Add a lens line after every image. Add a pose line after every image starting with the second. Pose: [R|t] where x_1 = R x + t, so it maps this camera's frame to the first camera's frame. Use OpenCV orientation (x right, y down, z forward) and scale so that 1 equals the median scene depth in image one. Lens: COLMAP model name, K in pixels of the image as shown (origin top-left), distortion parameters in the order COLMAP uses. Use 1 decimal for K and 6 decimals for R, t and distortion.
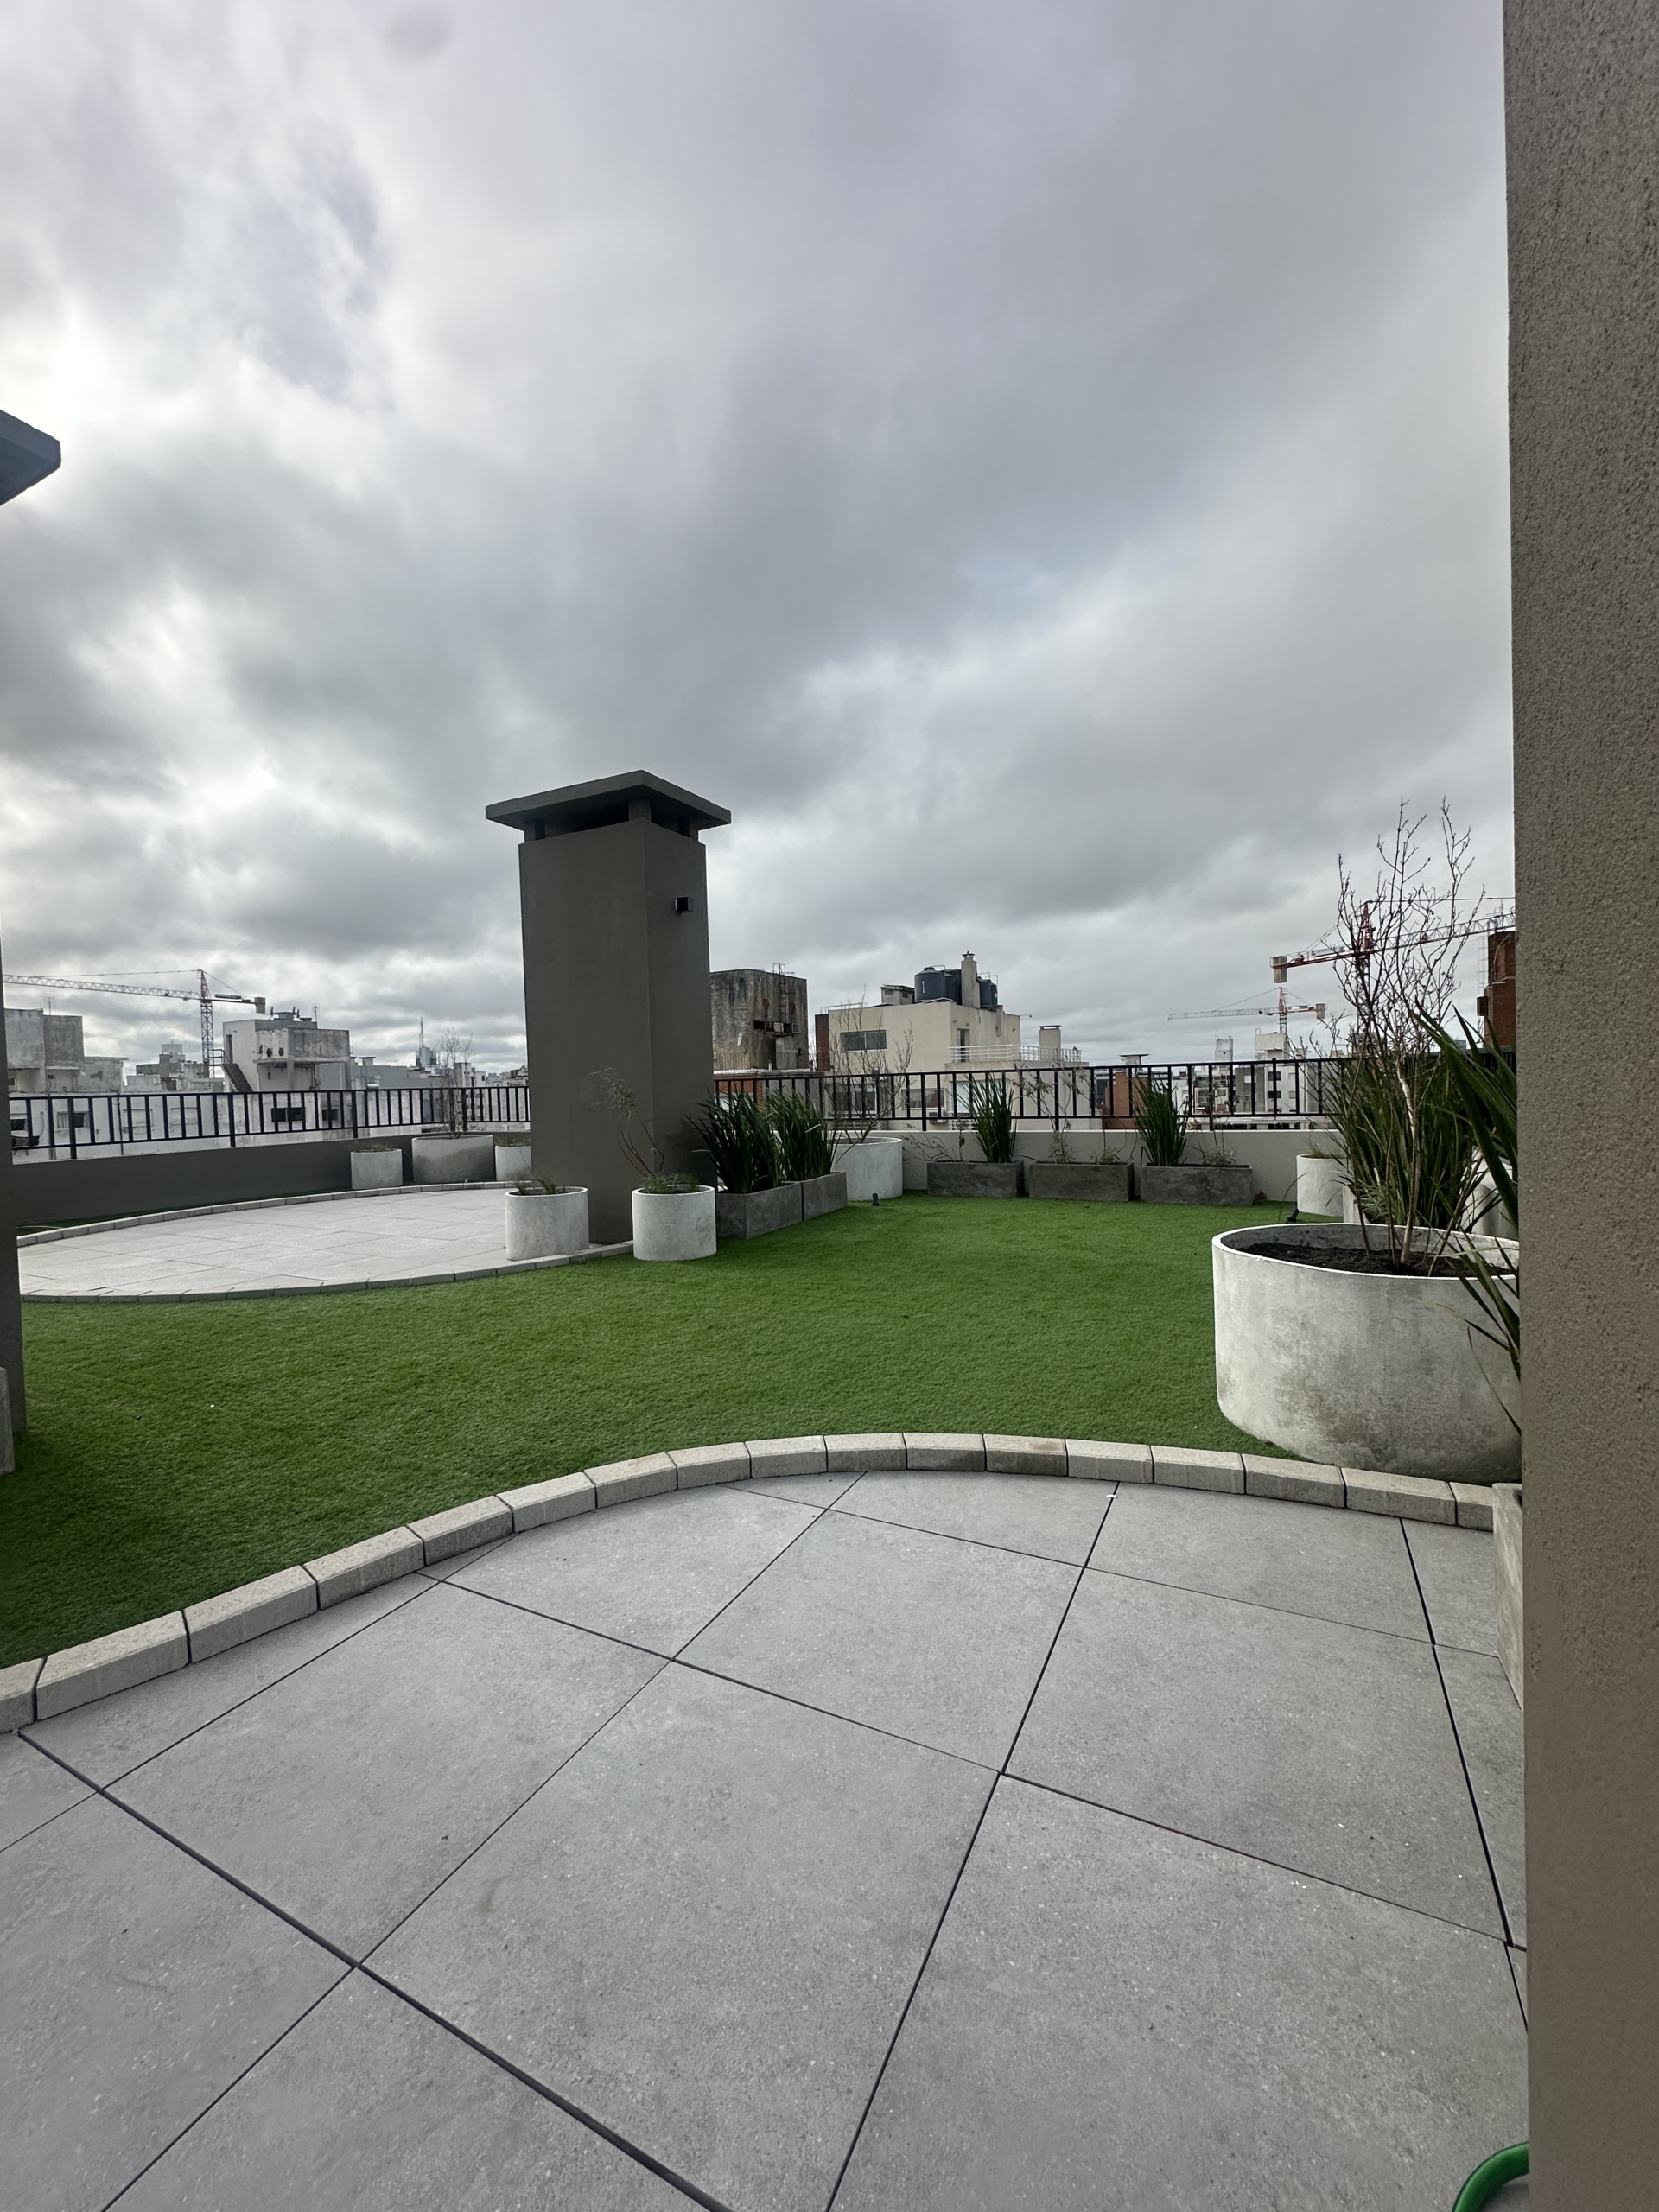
lens RADIAL K [[877.2, 0, 828.0], [0, 877.2, 1108.6], [0, 0, 1]] dist [-0.004148, 0.000466]
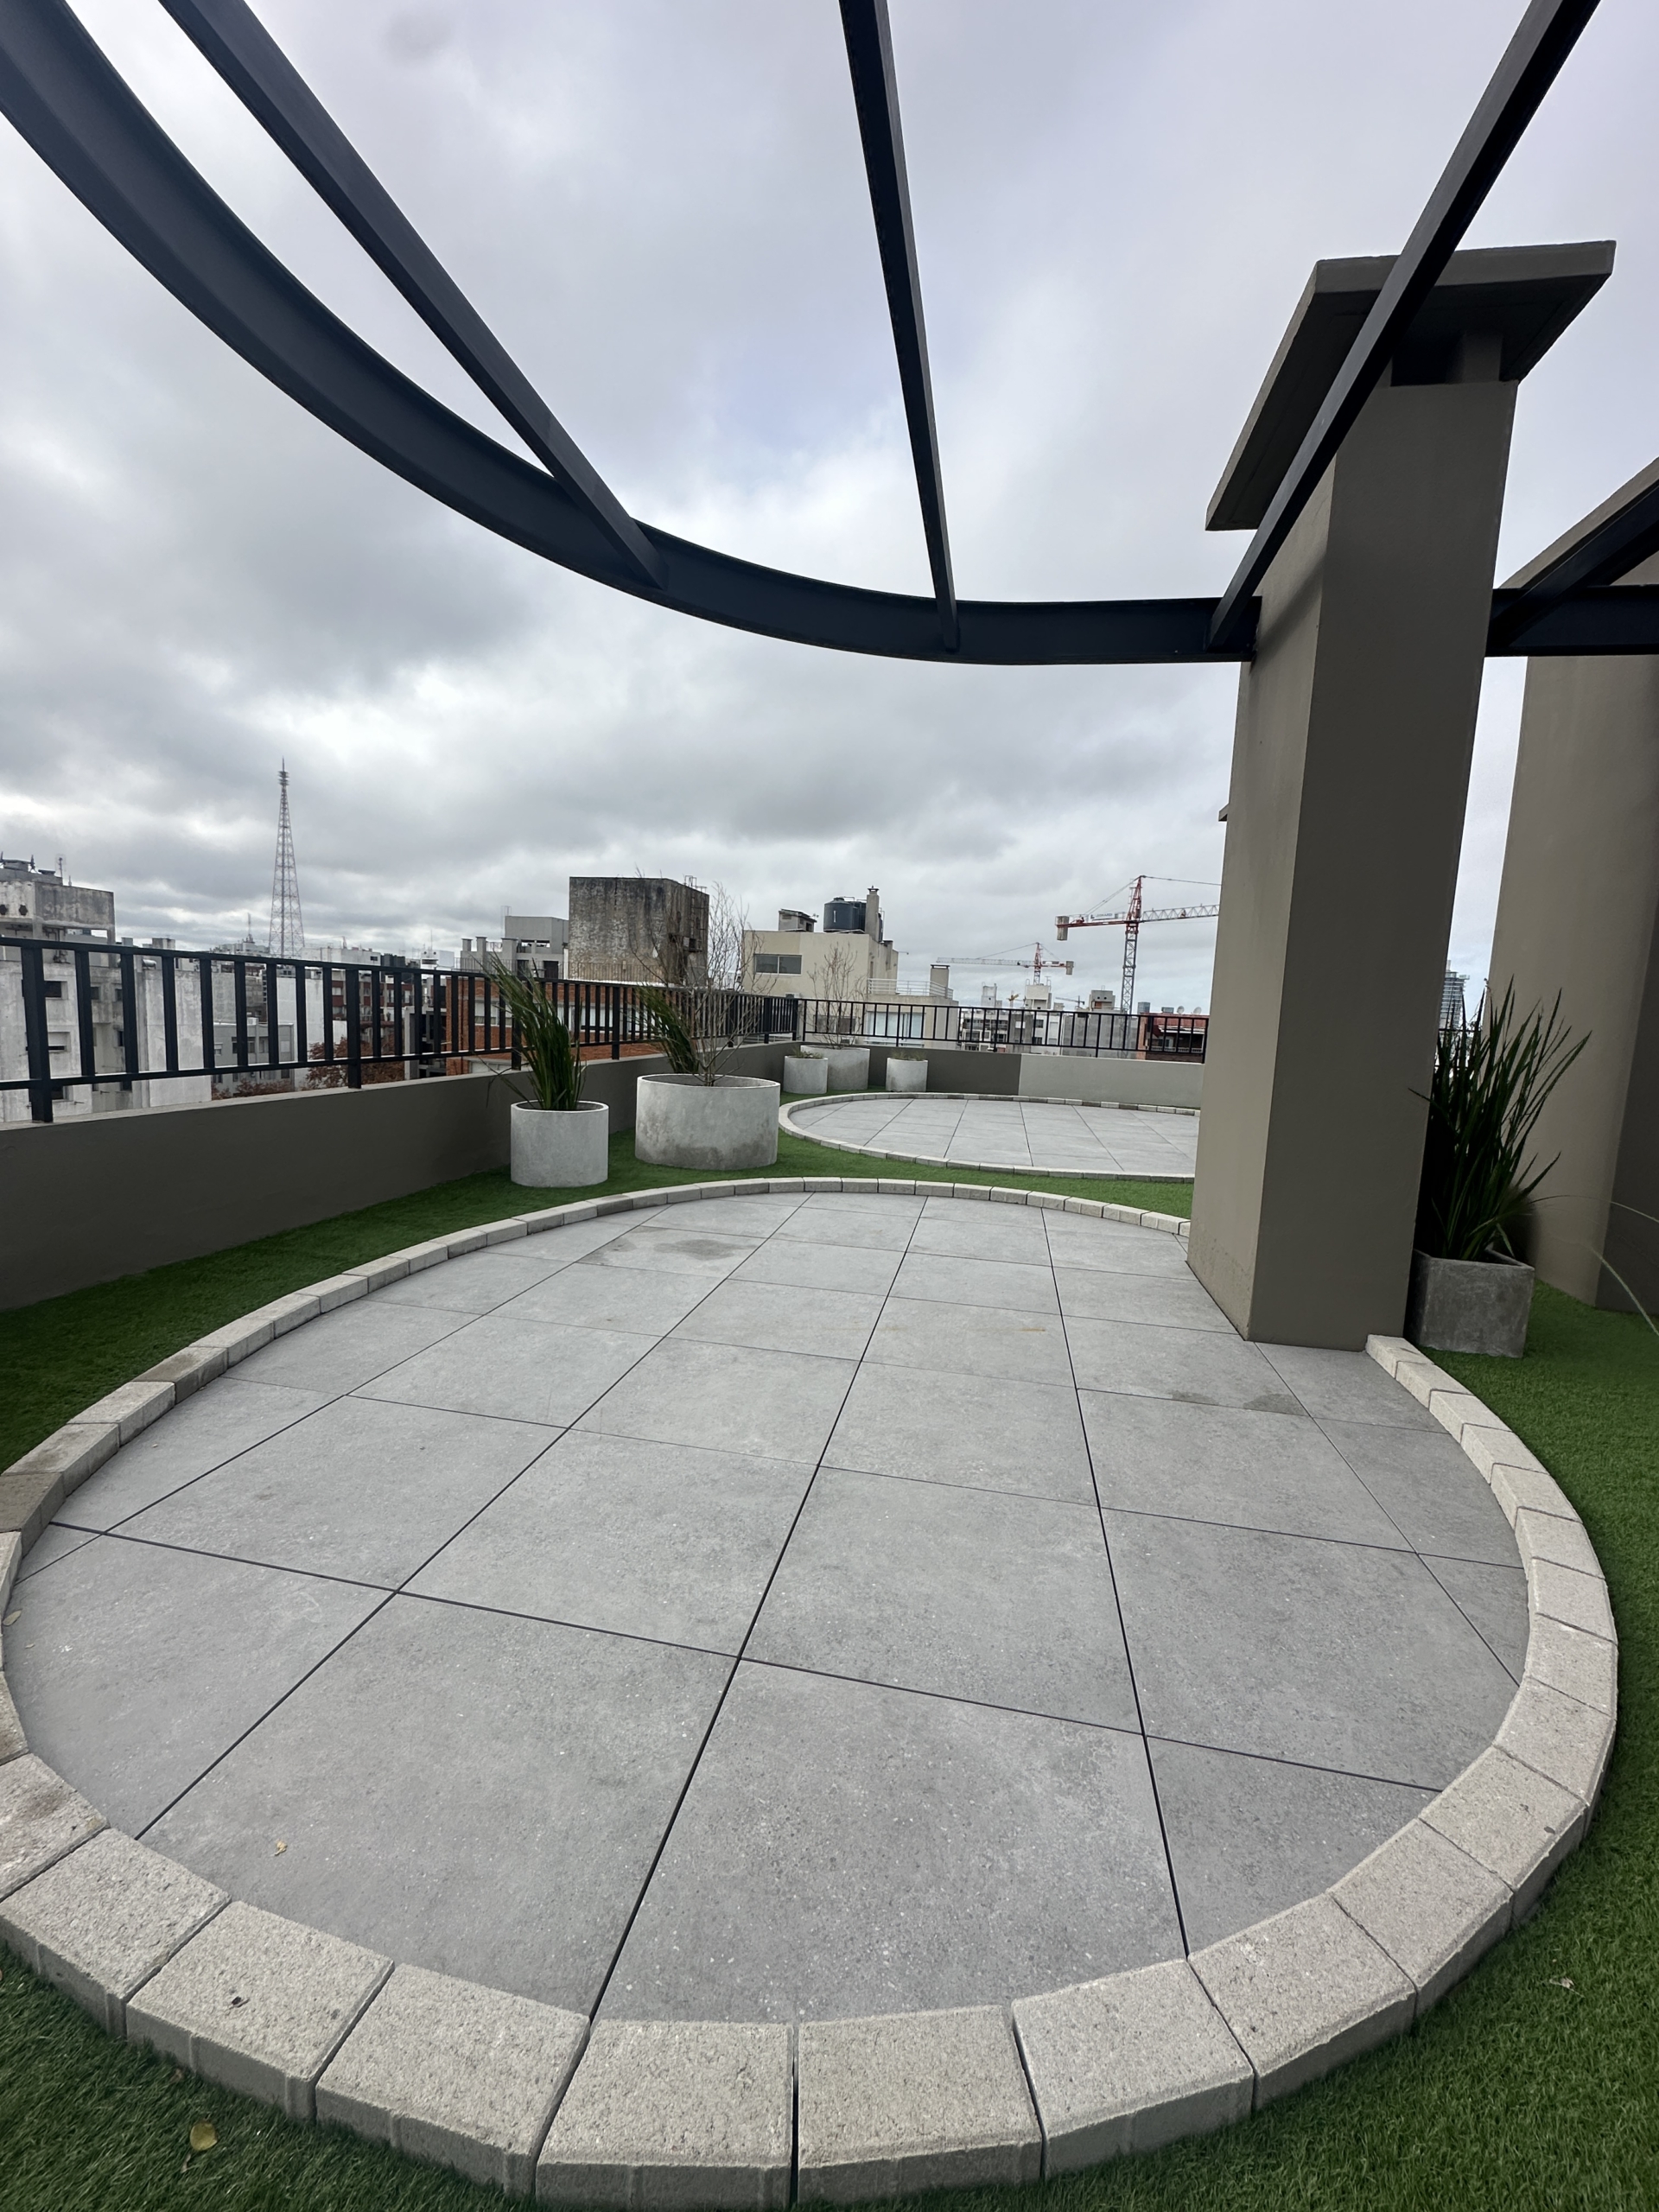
lens RADIAL K [[887.3, 0, 826.1], [0, 887.3, 1099.1], [0, 0, 1]] dist [-0.014648, 0.000117]
pose [[0.957288, 0.047688, 0.285177, -0.186398], [-0.069320, 0.995393, 0.066244, 0.006067], [-0.280704, -0.083183, 0.956183, -0.007412]]
